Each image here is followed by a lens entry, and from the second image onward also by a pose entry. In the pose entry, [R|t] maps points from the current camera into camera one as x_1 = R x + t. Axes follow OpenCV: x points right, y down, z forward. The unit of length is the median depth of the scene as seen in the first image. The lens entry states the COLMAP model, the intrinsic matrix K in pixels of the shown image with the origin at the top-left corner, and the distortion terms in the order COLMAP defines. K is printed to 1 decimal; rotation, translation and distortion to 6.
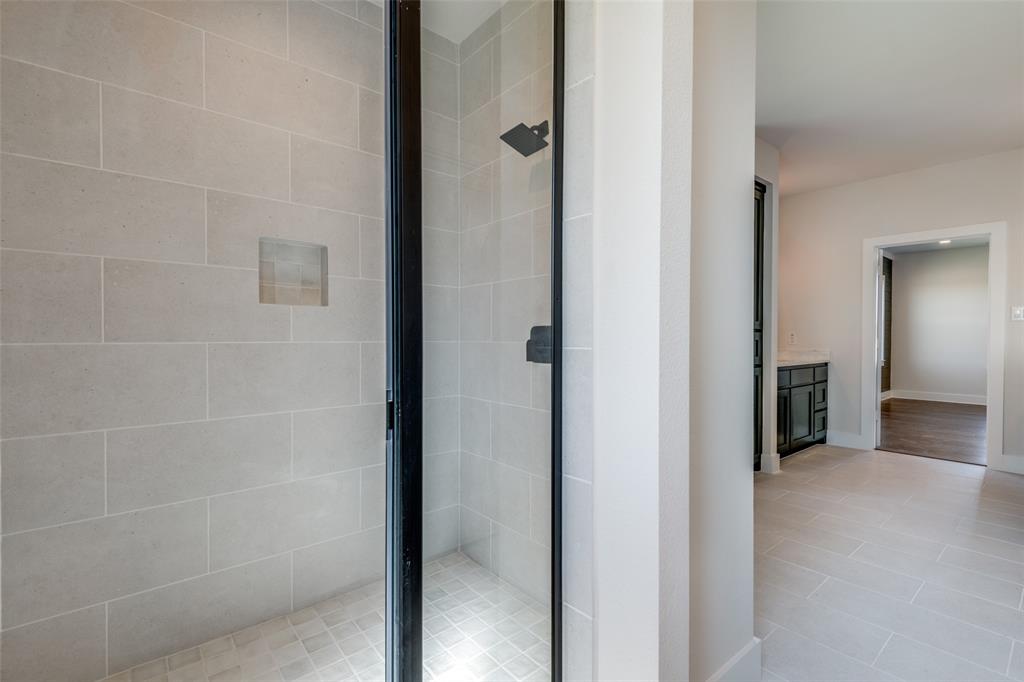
lens RADIAL K [[470.6, 0, 512.0], [0, 470.6, 341.0], [0, 0, 1]] dist [0.033969, -0.015440]
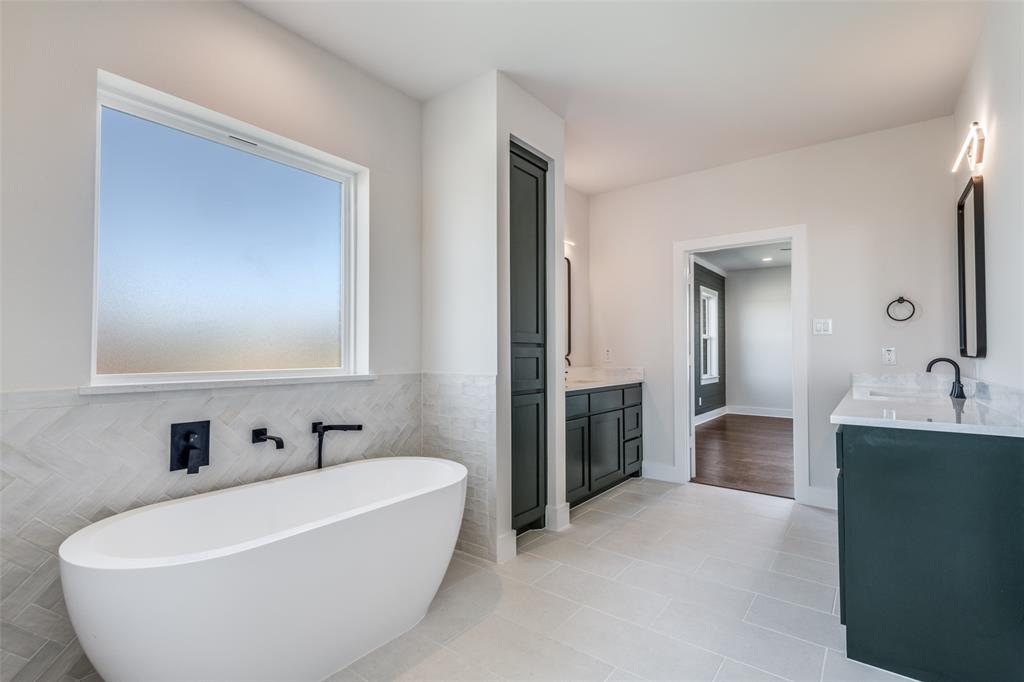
lens RADIAL K [[470.6, 0, 512.0], [0, 470.6, 341.0], [0, 0, 1]] dist [0.033969, -0.015440]
pose [[0.977787, 0.003624, 0.209568, 0.260391], [0.003599, 0.999413, -0.034076, -0.002220], [-0.209568, 0.034073, 0.977200, 0.213072]]
